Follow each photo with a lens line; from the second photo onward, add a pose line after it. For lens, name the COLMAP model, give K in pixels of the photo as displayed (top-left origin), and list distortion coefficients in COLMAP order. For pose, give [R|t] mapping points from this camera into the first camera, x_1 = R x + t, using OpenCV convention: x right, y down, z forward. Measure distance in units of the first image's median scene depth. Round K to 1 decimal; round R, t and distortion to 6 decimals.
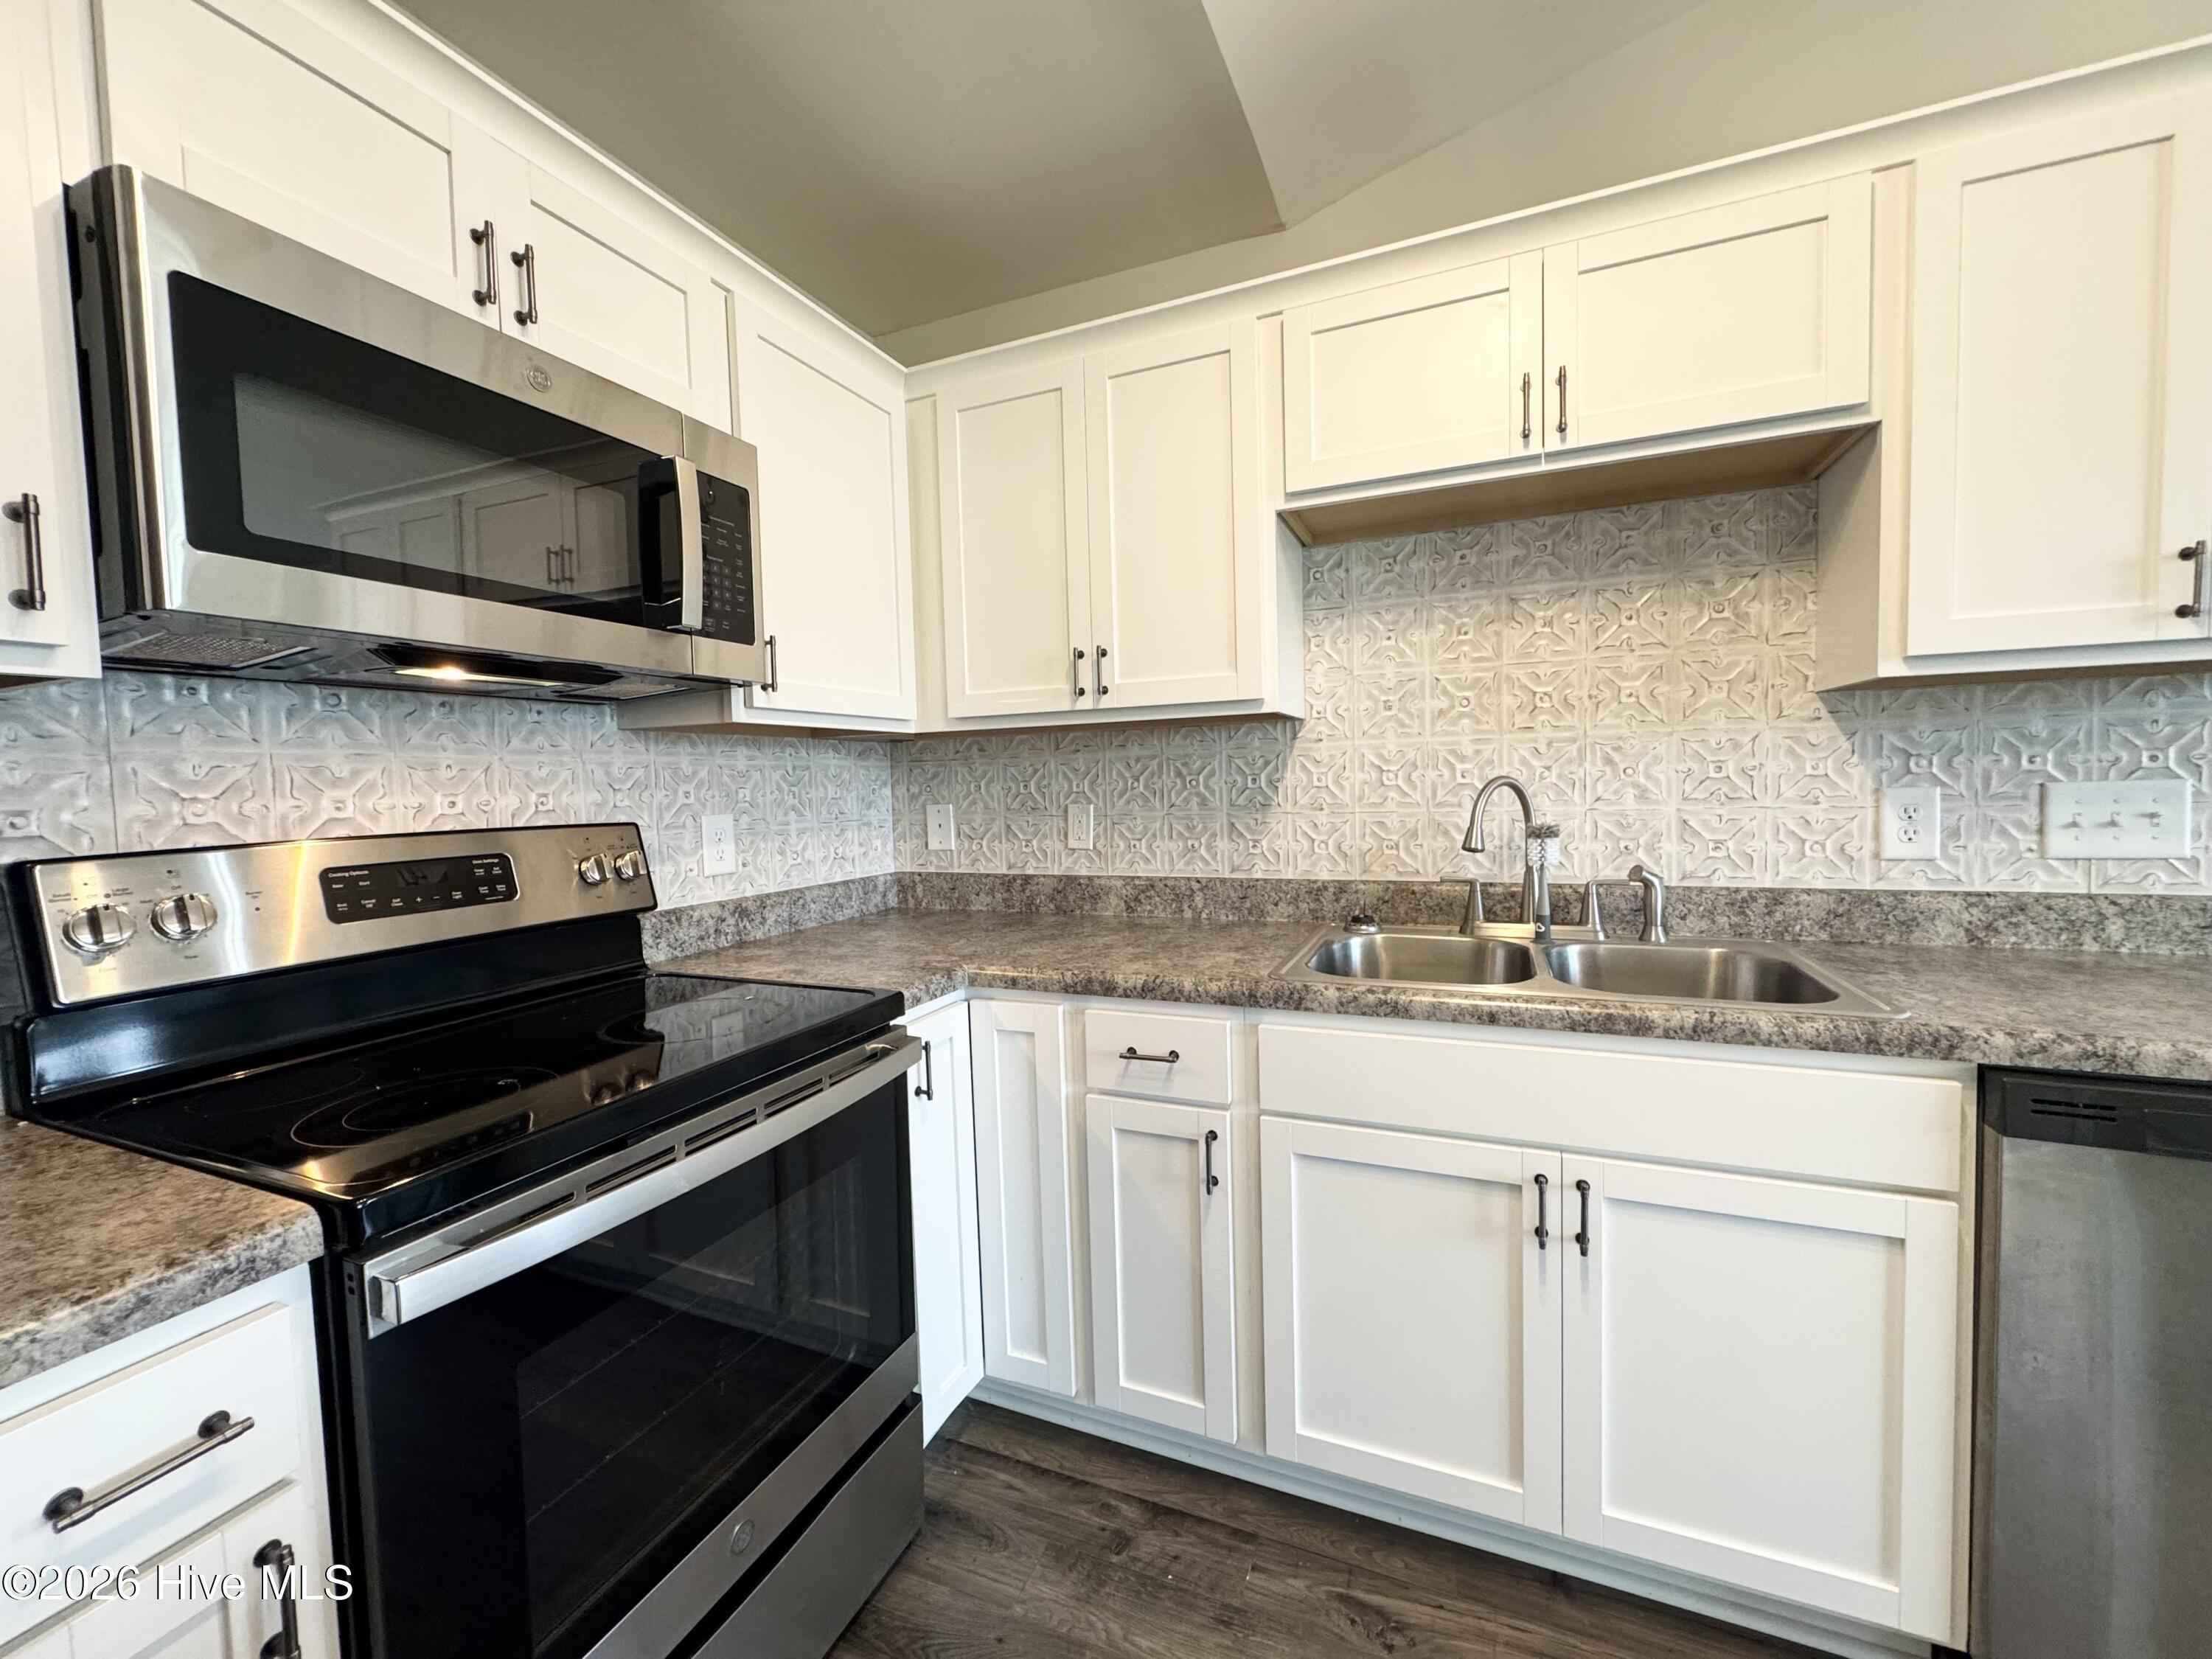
lens RADIAL K [[878.9, 0, 1109.2], [0, 878.9, 825.0], [0, 0, 1]] dist [-0.003030, 0.000808]
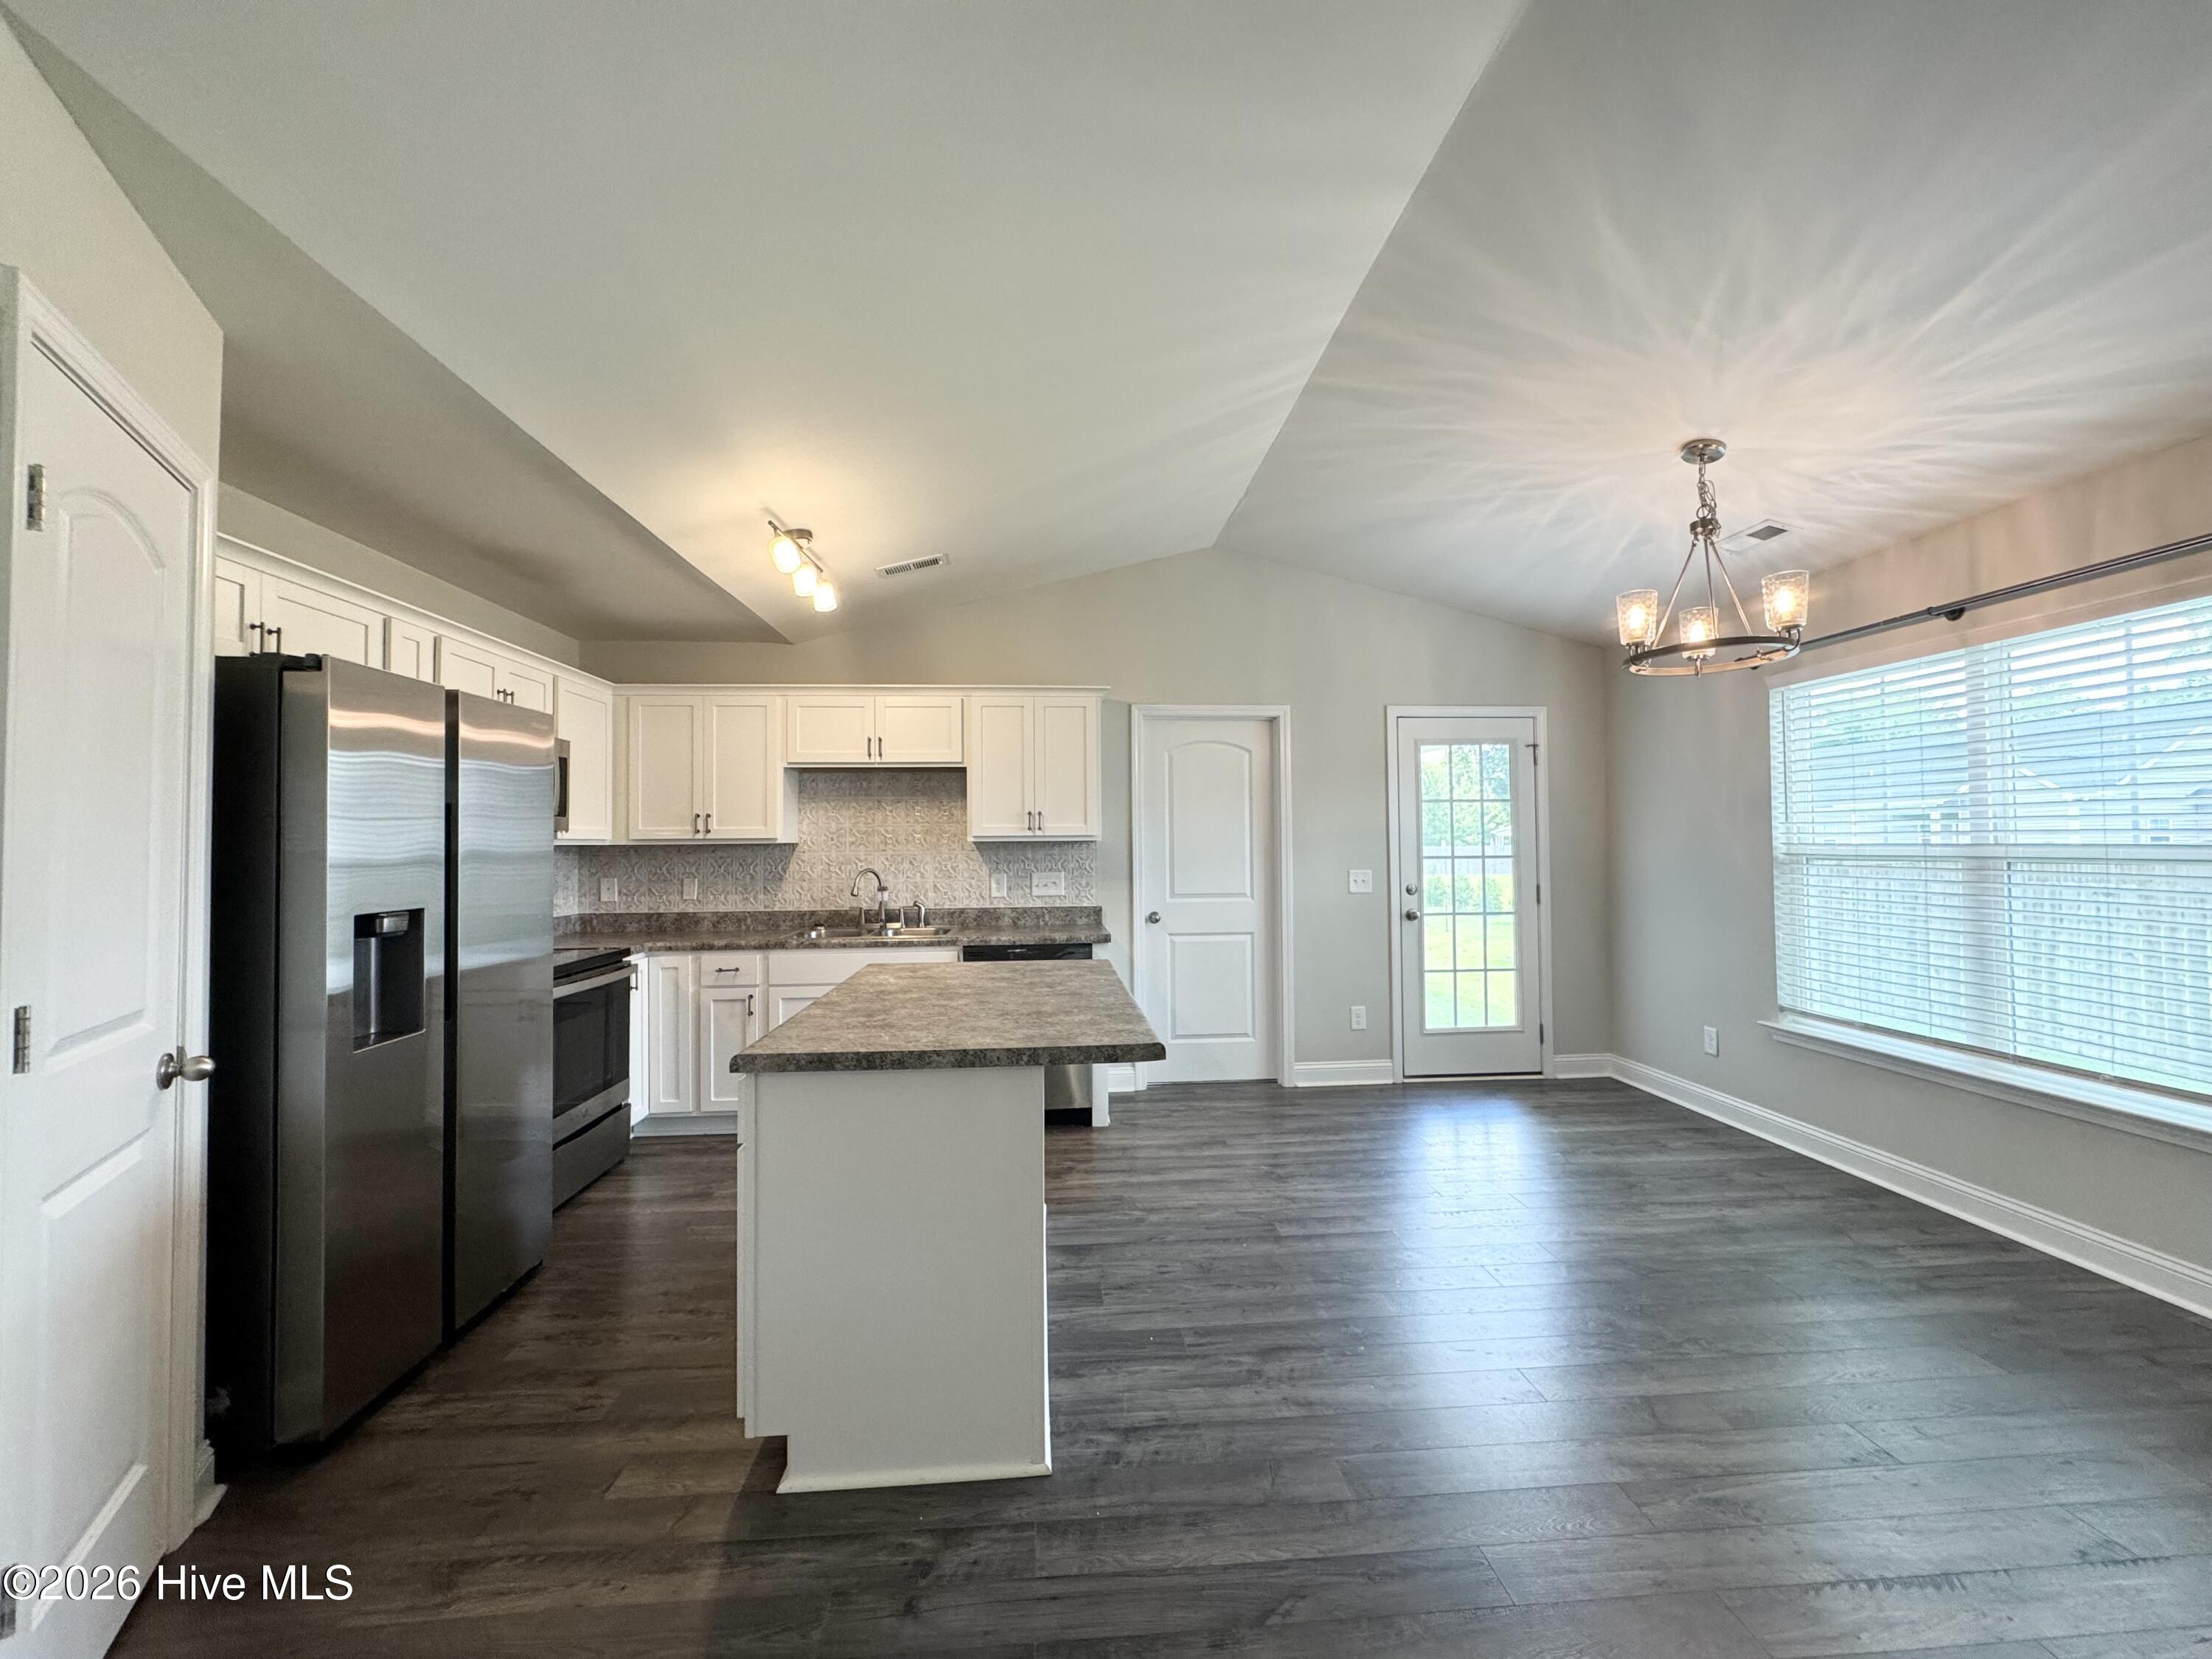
lens RADIAL K [[878.7, 0, 1107.6], [0, 878.7, 825.9], [0, 0, 1]] dist [-0.000713, 0.000293]
pose [[0.887629, 0.030111, 0.459574, -0.157642], [0.007507, 0.996782, -0.079807, 0.036047], [-0.460498, 0.074289, 0.884546, -1.813589]]
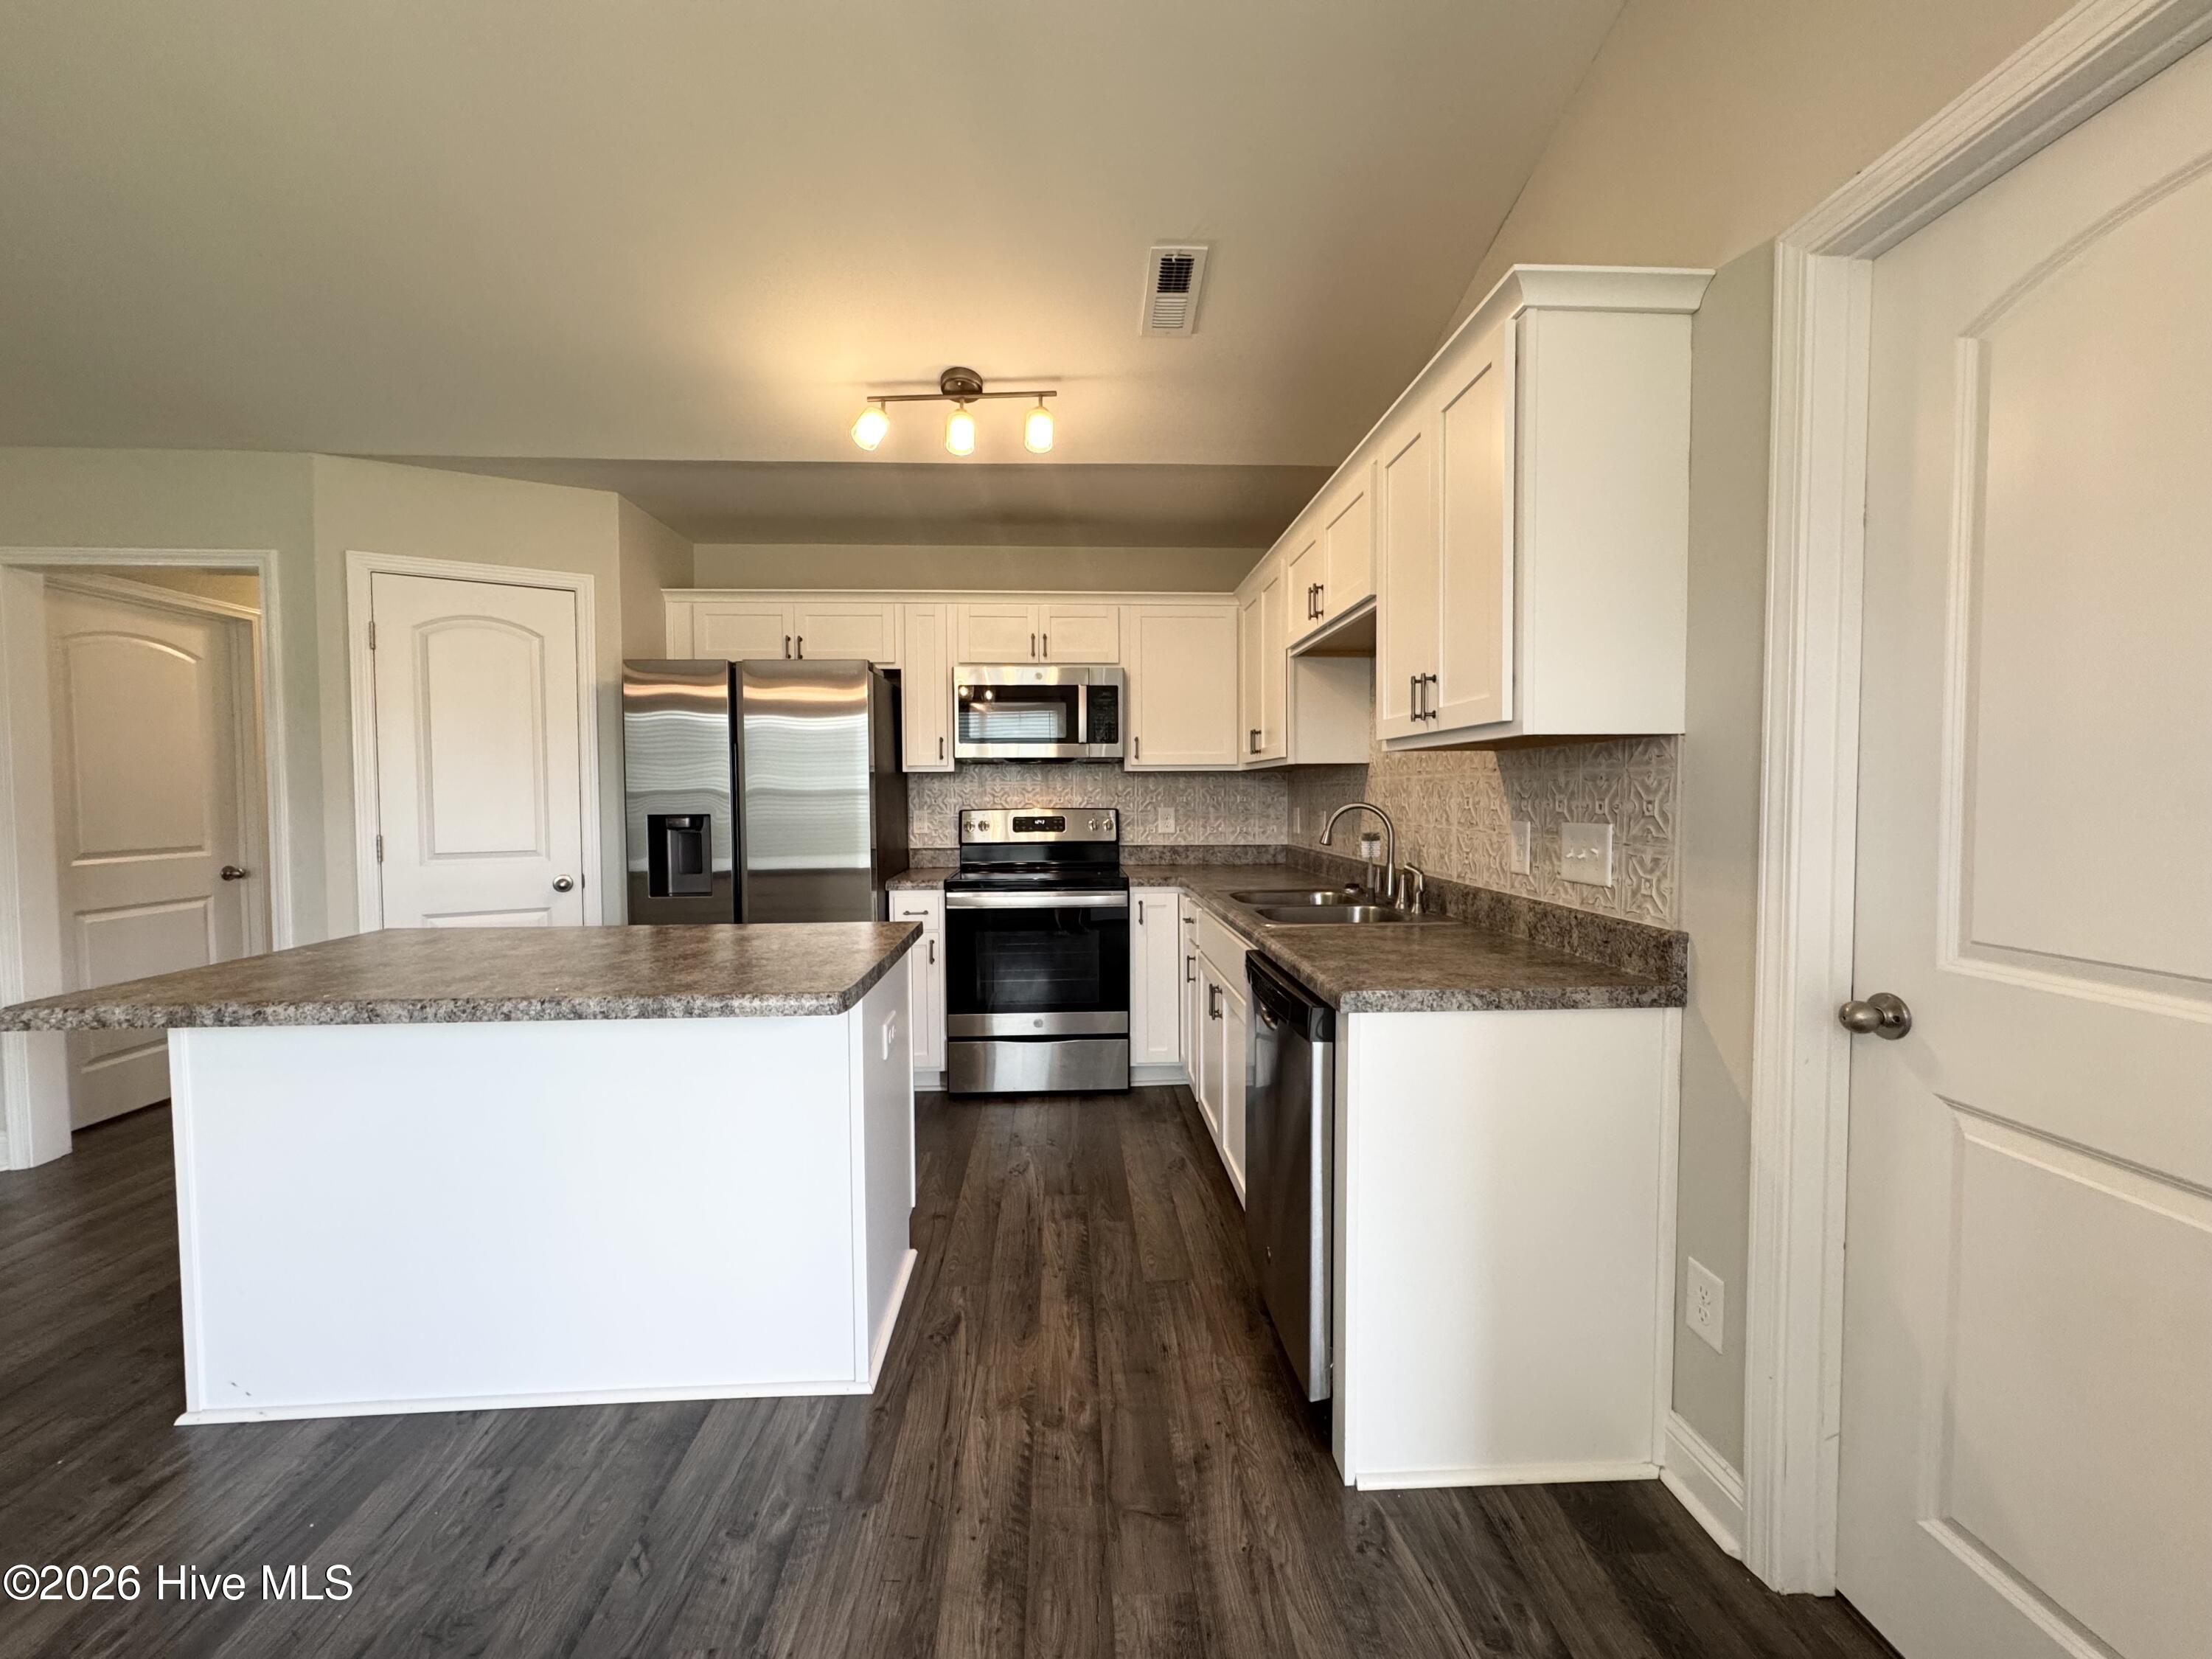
lens RADIAL K [[878.9, 0, 1109.2], [0, 878.9, 825.0], [0, 0, 1]] dist [-0.003030, 0.000808]
pose [[0.441058, 0.057645, -0.895625, 1.764881], [-0.050203, 0.997957, 0.039509, -0.055979], [0.896073, 0.027537, 0.443051, -0.172895]]
